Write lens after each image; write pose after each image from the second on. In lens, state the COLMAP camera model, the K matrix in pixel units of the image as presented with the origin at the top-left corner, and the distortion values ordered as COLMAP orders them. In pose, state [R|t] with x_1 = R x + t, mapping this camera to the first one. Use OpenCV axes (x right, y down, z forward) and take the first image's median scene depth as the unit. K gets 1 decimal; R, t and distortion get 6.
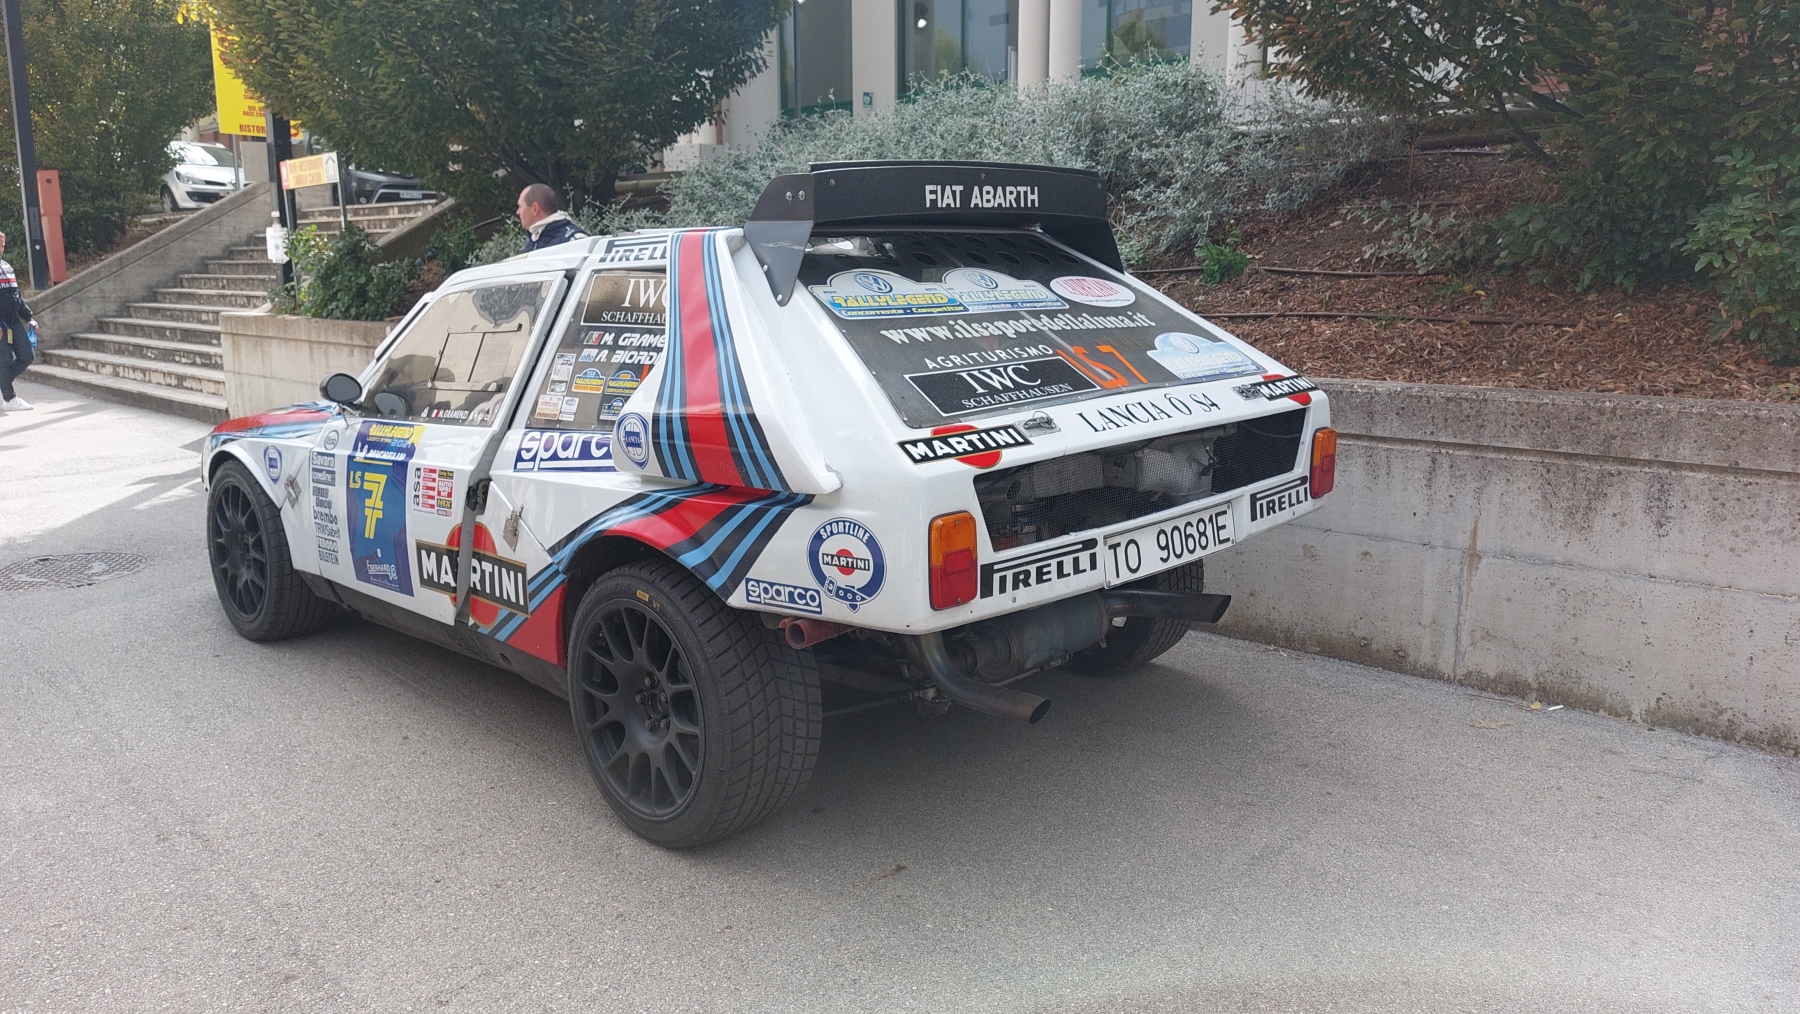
lens RADIAL K [[1268.0, 0, 930.7], [0, 1268.0, 503.1], [0, 0, 1]] dist [0.090016, -0.097999]
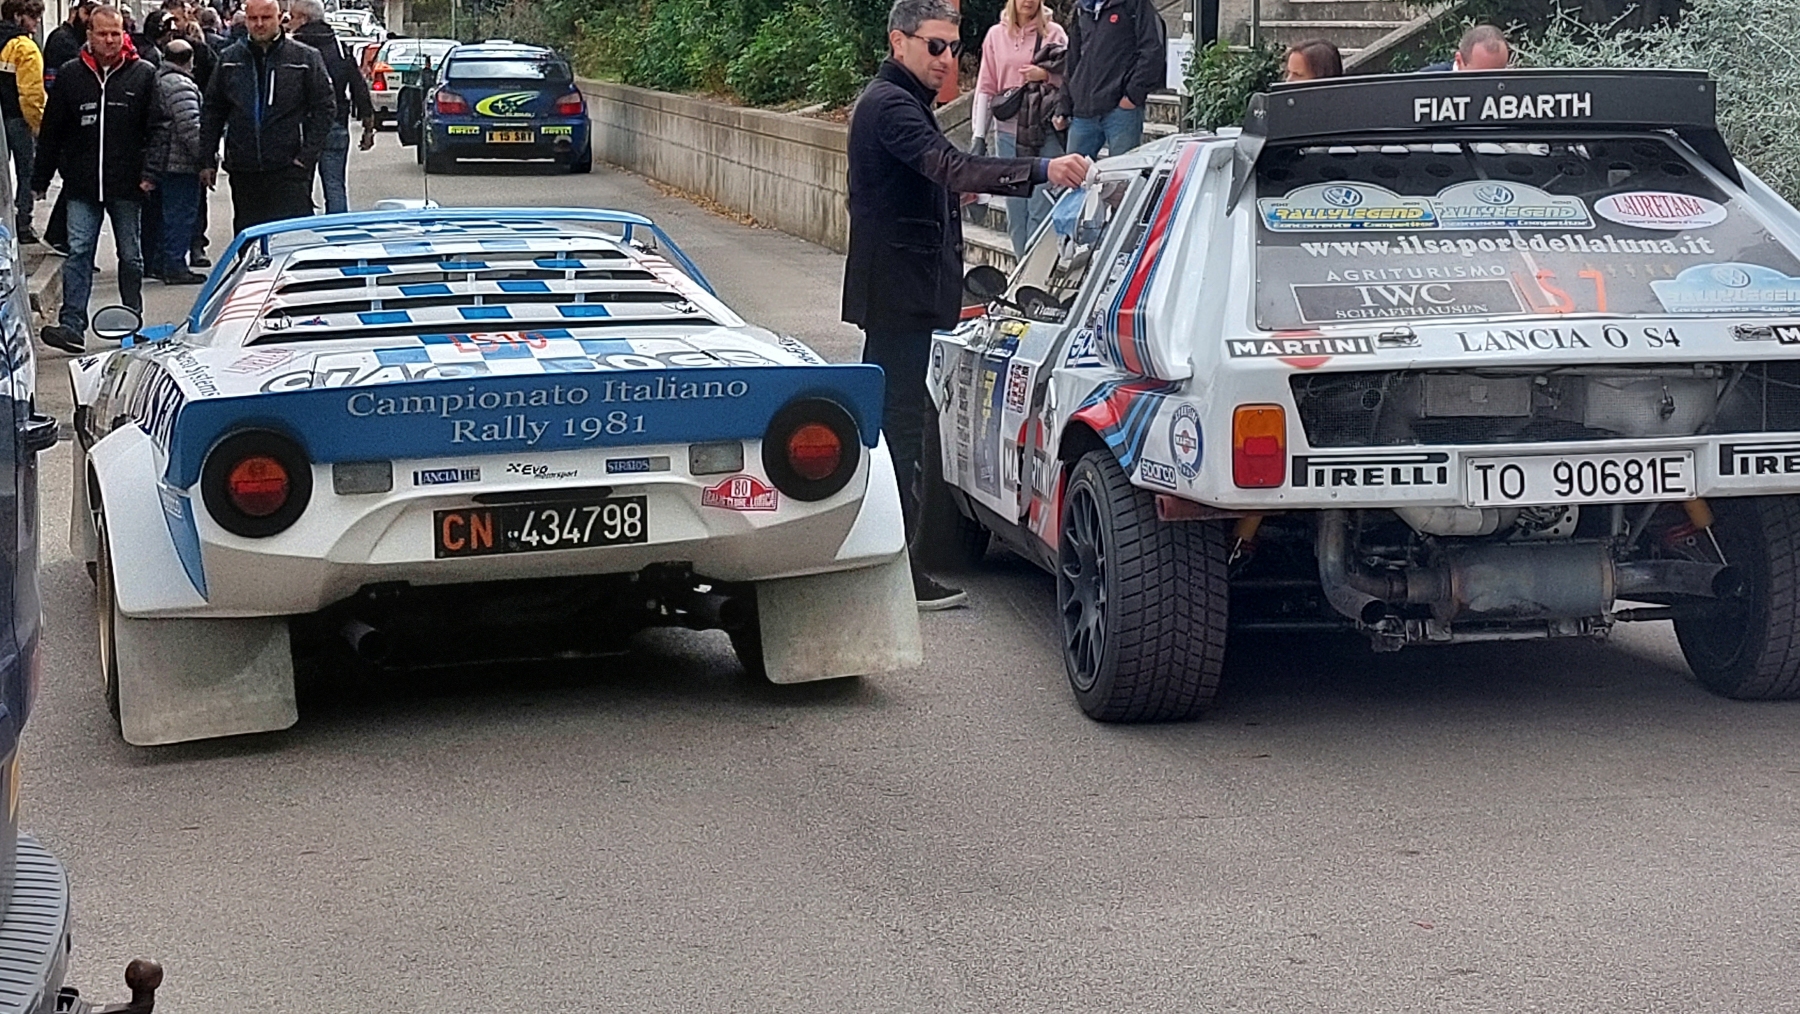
lens RADIAL K [[3330.0, 0, 904.1], [0, 3330.0, 400.0], [0, 0, 1]] dist [0.285637, -1.872919]
pose [[0.805531, 0.075571, -0.587715, 1.104484], [-0.120090, 0.992072, -0.037033, 0.111602], [0.580257, 0.100410, 0.808220, -1.173094]]
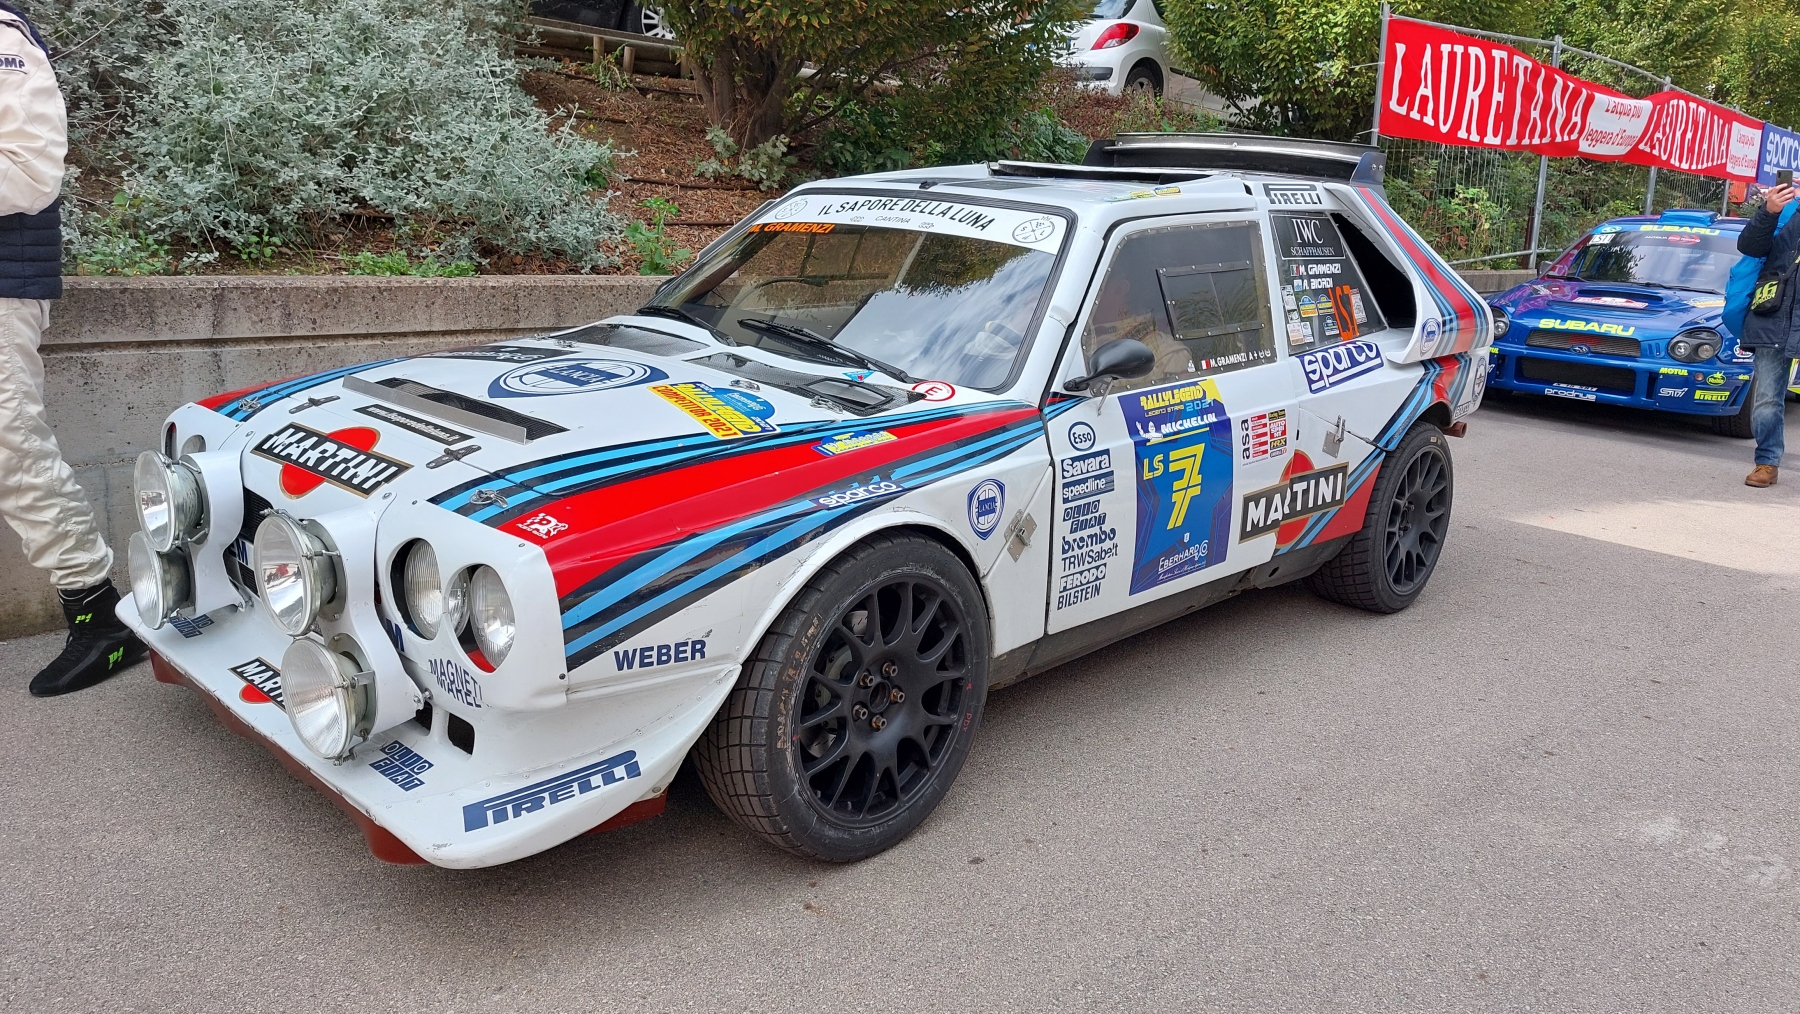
lens RADIAL K [[1274.0, 0, 928.5], [0, 1274.0, 488.4], [0, 0, 1]] dist [0.080087, -0.086886]
pose [[-0.011228, -0.217868, 0.975914, -1.444316], [0.120562, 0.968560, 0.217613, -0.230447], [-0.992642, 0.120101, 0.015392, 1.328246]]
